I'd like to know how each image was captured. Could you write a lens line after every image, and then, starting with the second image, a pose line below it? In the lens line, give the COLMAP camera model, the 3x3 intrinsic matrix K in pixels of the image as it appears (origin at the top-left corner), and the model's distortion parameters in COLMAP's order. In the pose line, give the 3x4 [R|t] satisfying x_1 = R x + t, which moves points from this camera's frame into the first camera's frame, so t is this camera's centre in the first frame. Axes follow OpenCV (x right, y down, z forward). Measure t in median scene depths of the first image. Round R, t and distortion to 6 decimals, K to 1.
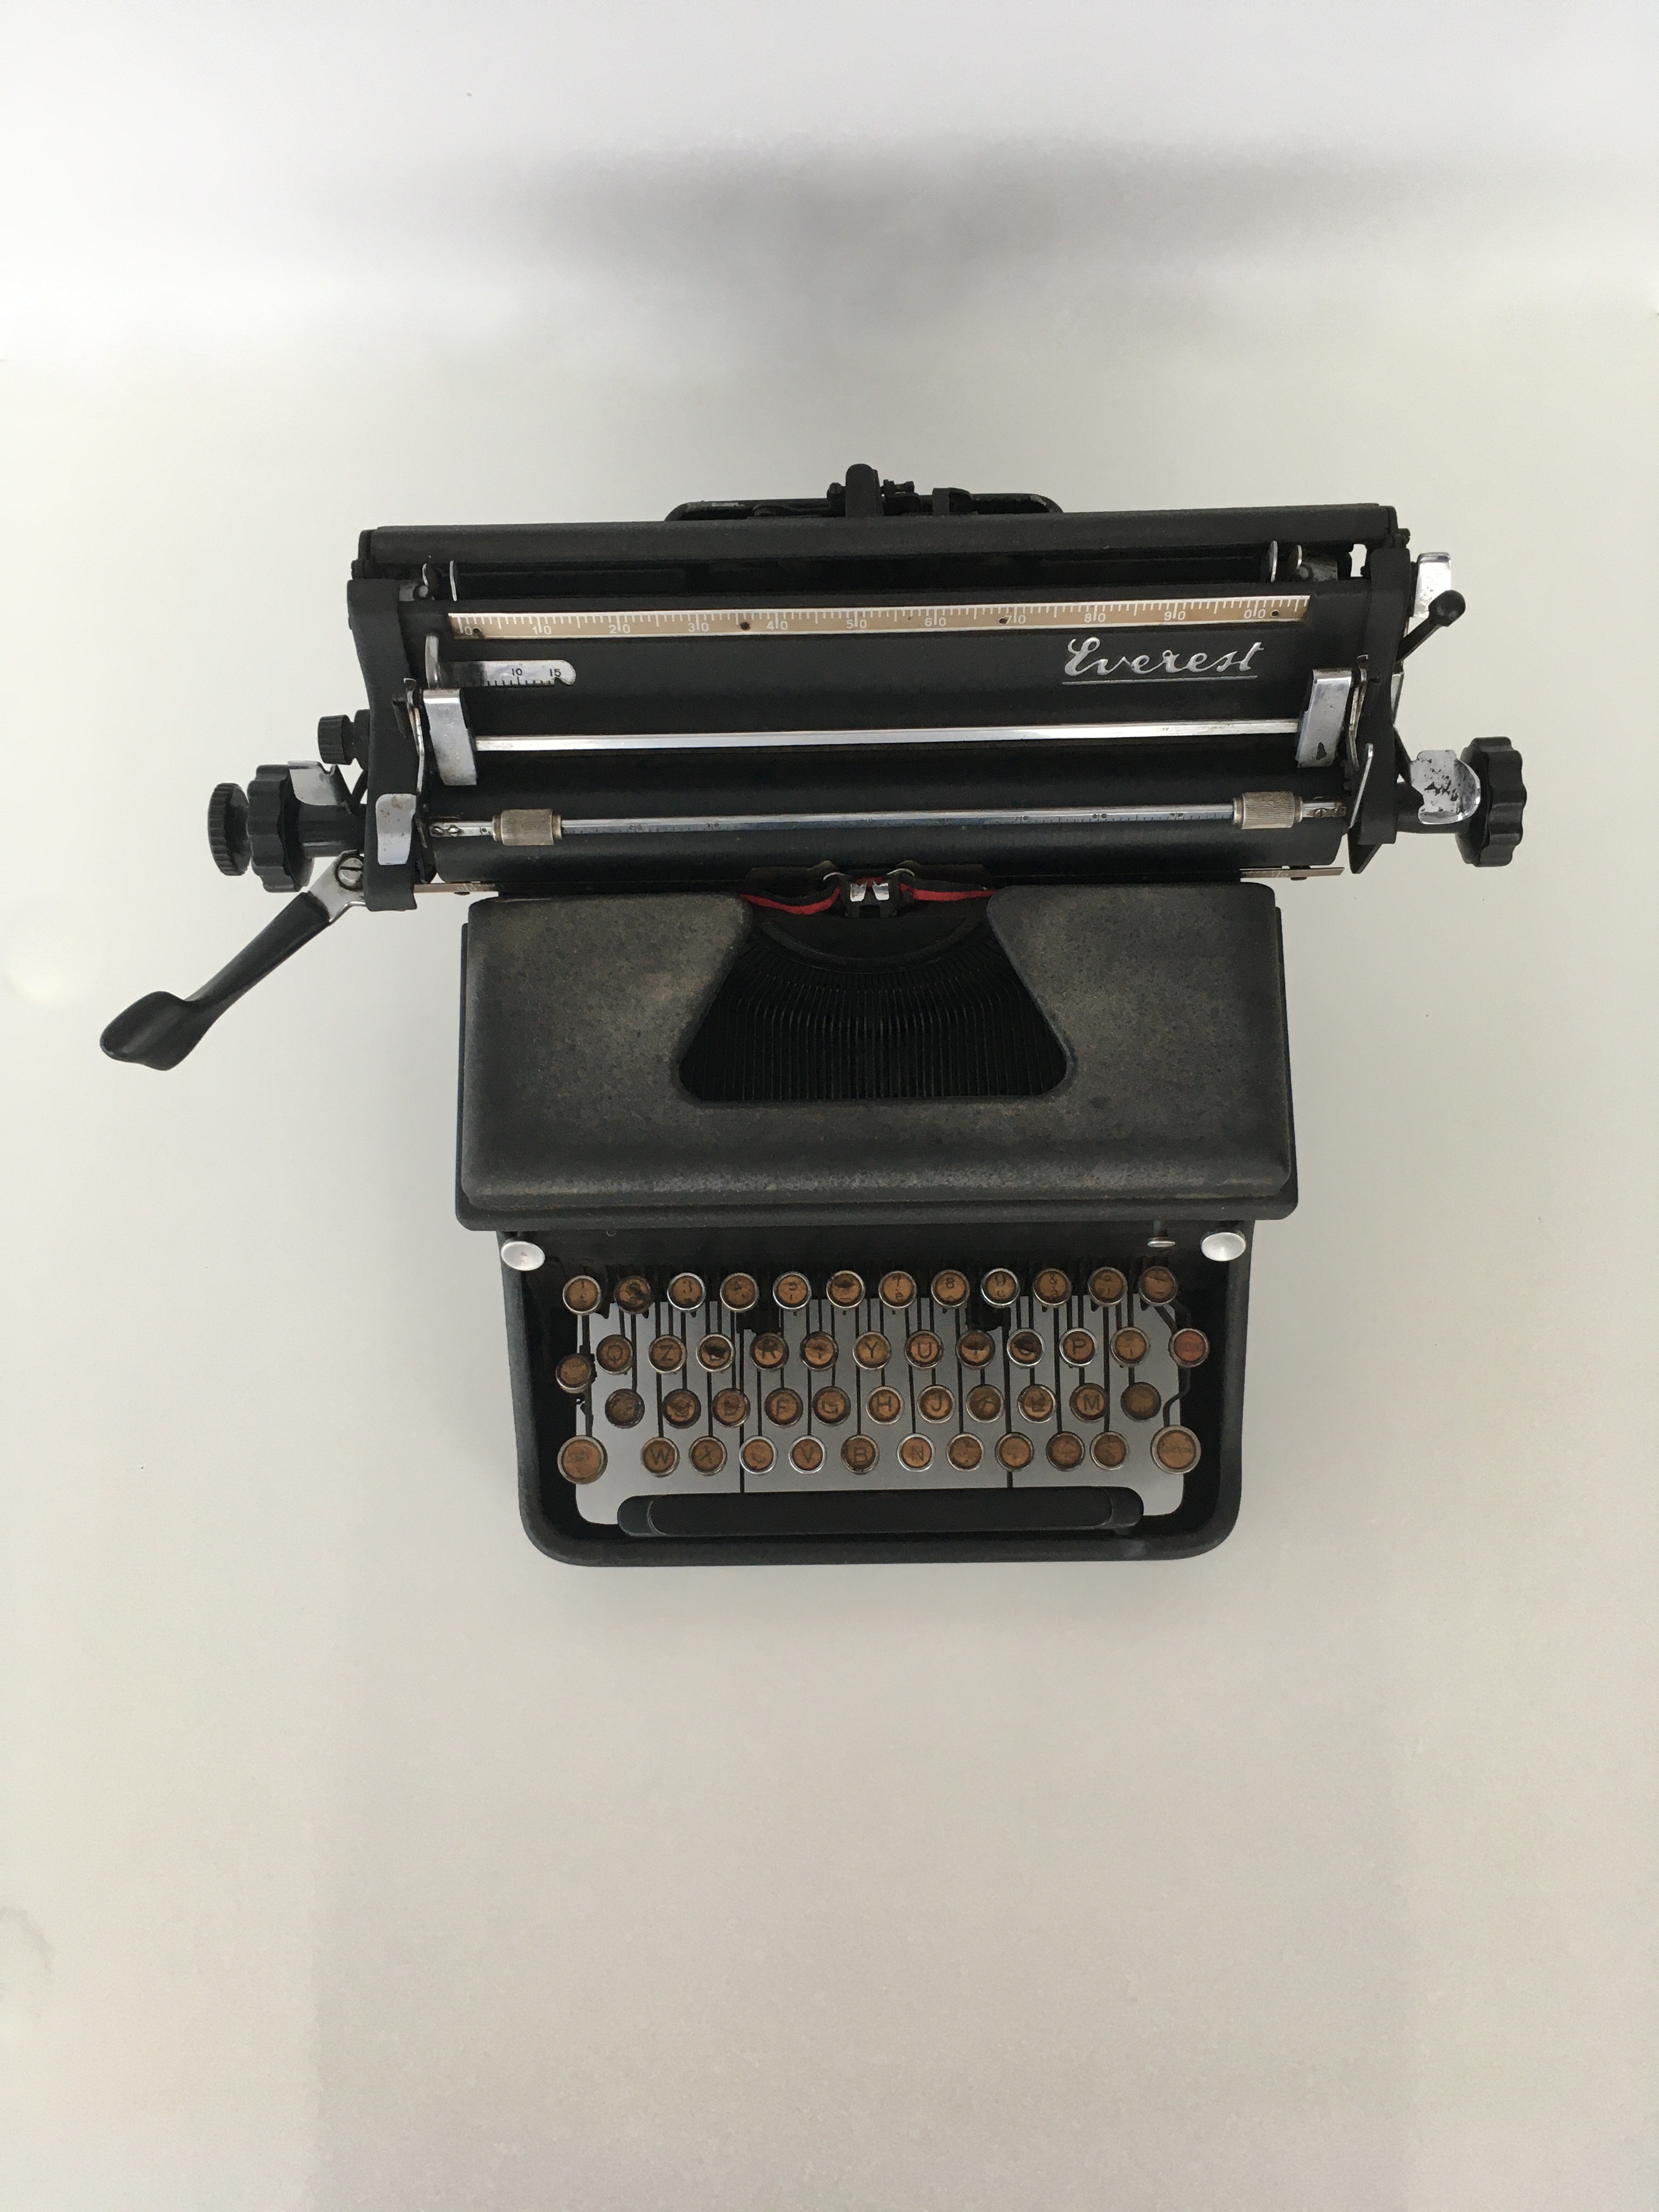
lens RADIAL K [[1941.4, 0, 829.5], [0, 1941.4, 1106.0], [0, 0, 1]] dist [0.063768, -0.114584]
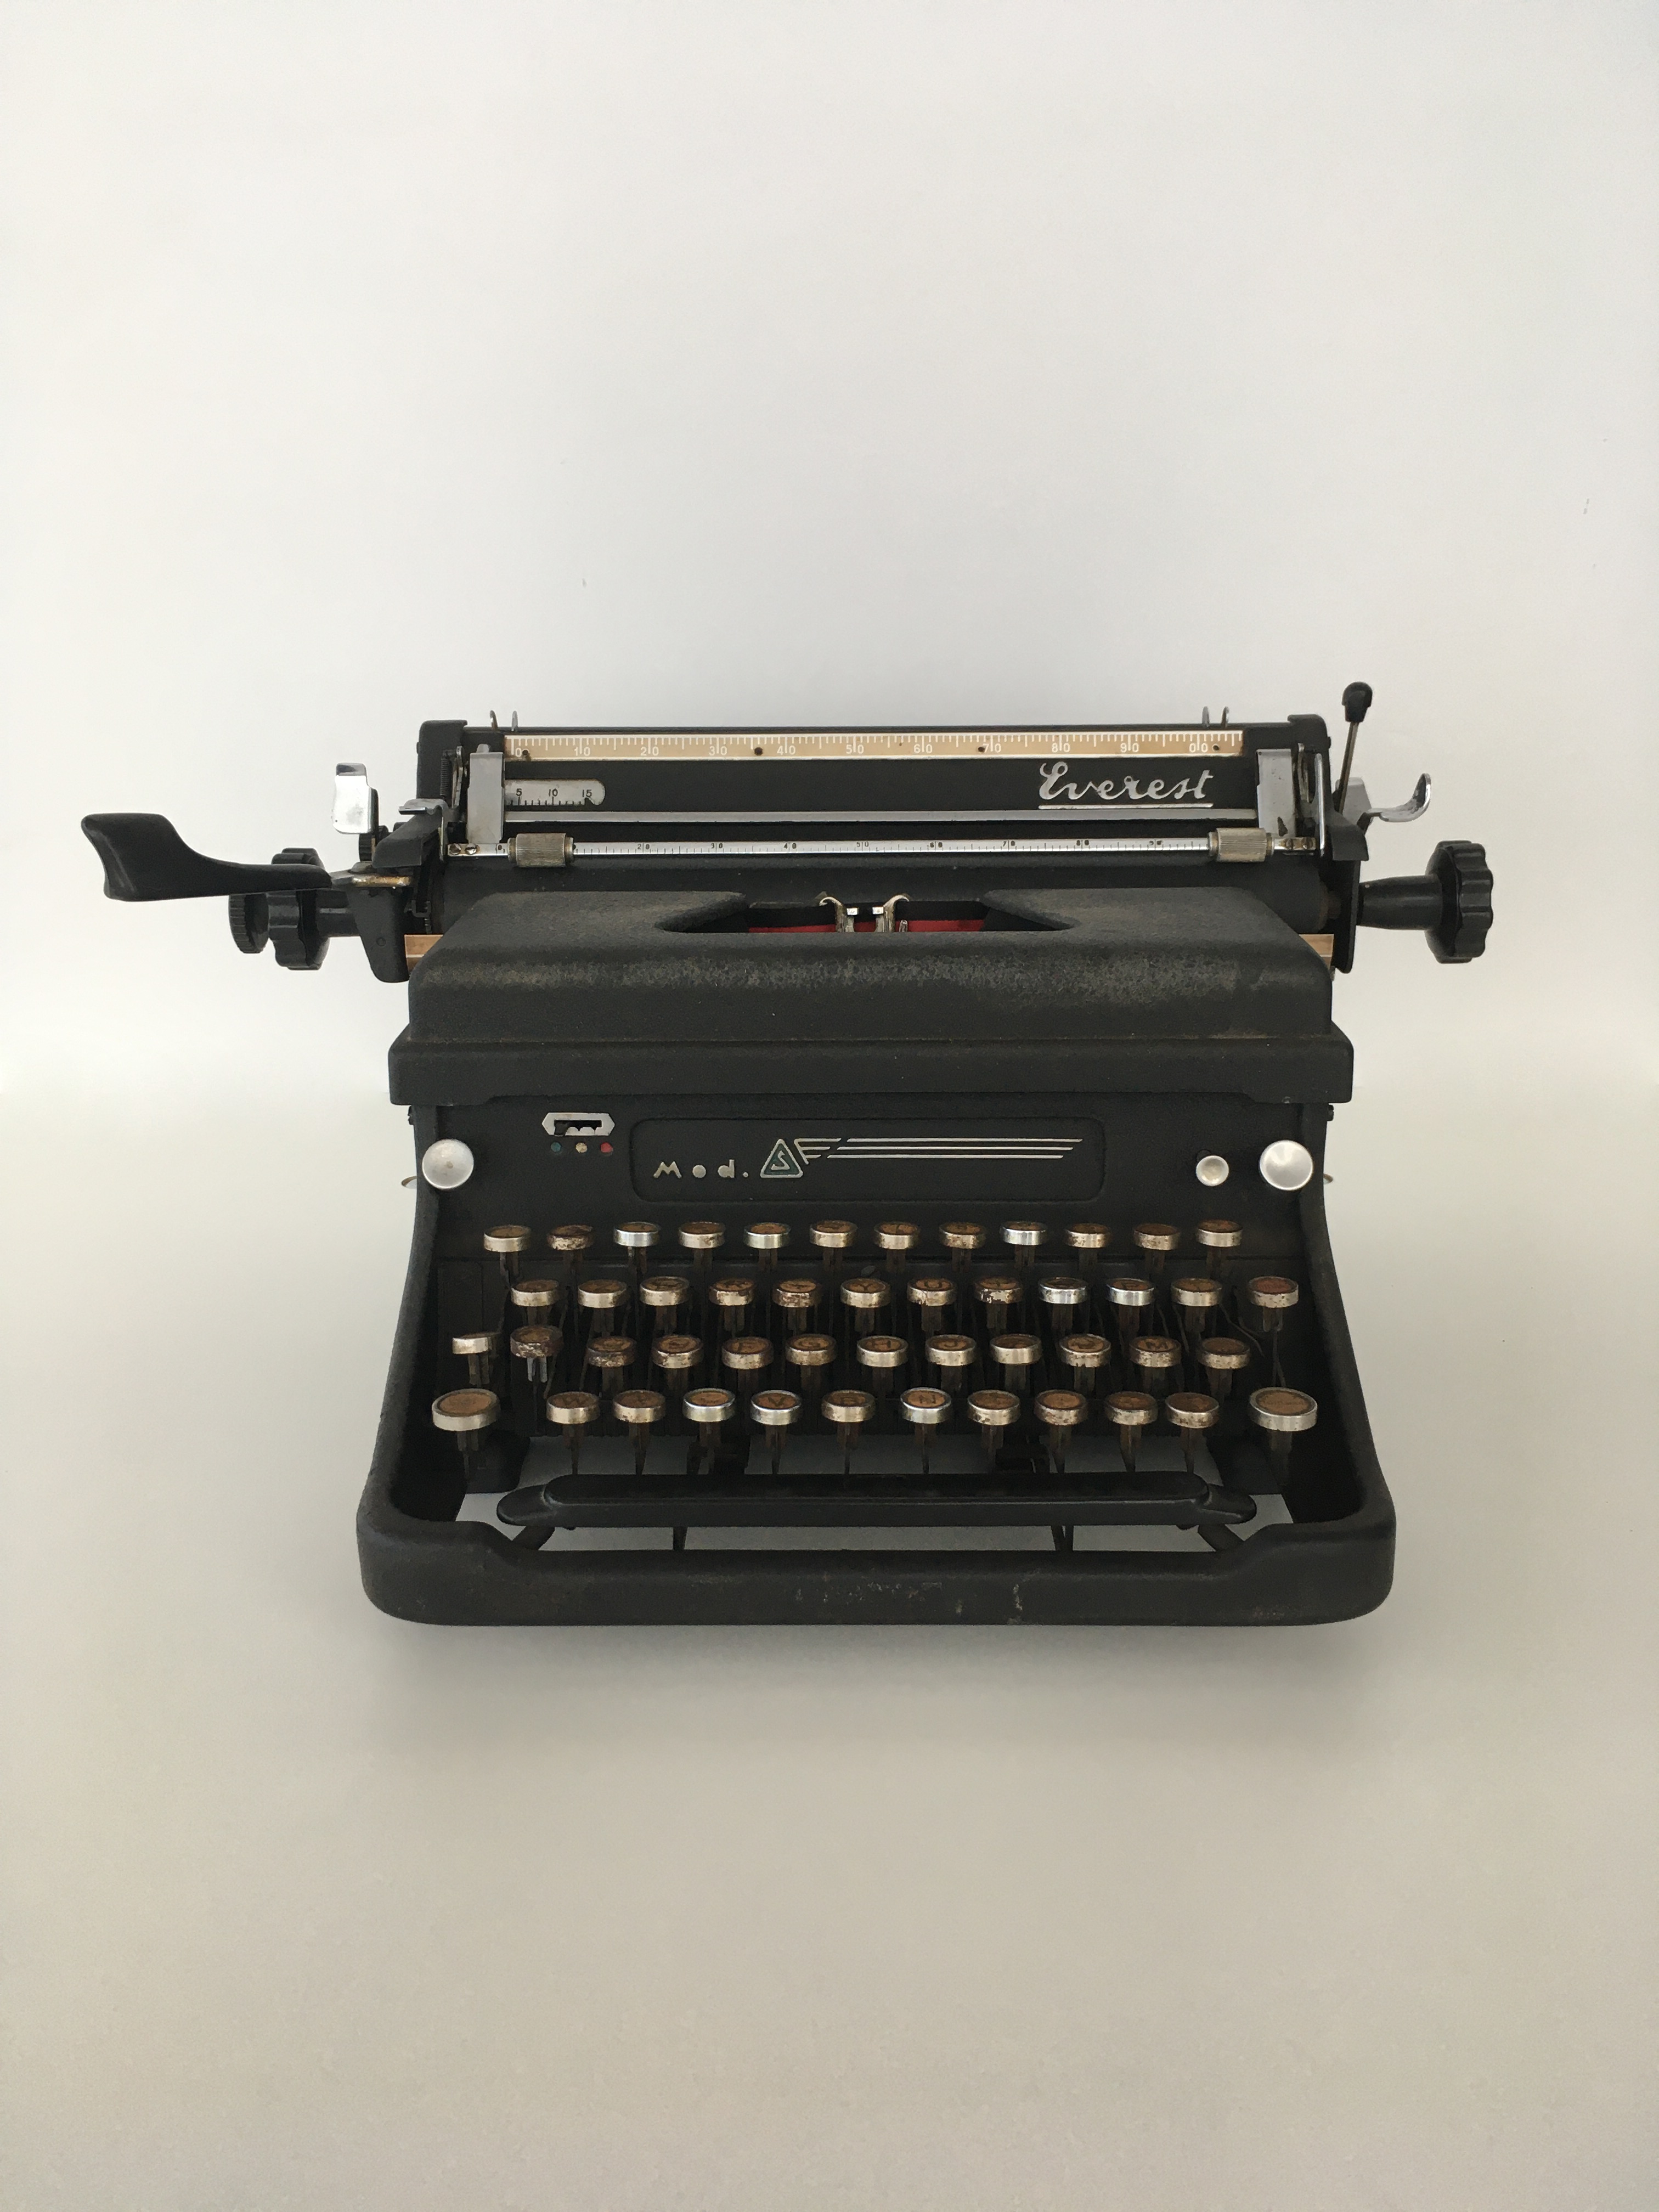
lens RADIAL K [[1941.4, 0, 829.5], [0, 1941.4, 1106.0], [0, 0, 1]] dist [0.063768, -0.114584]
pose [[0.999732, 0.018778, -0.013574, 0.018118], [-0.021194, 0.504384, -0.863219, 0.843036], [-0.009363, 0.863275, 0.504646, 0.591575]]
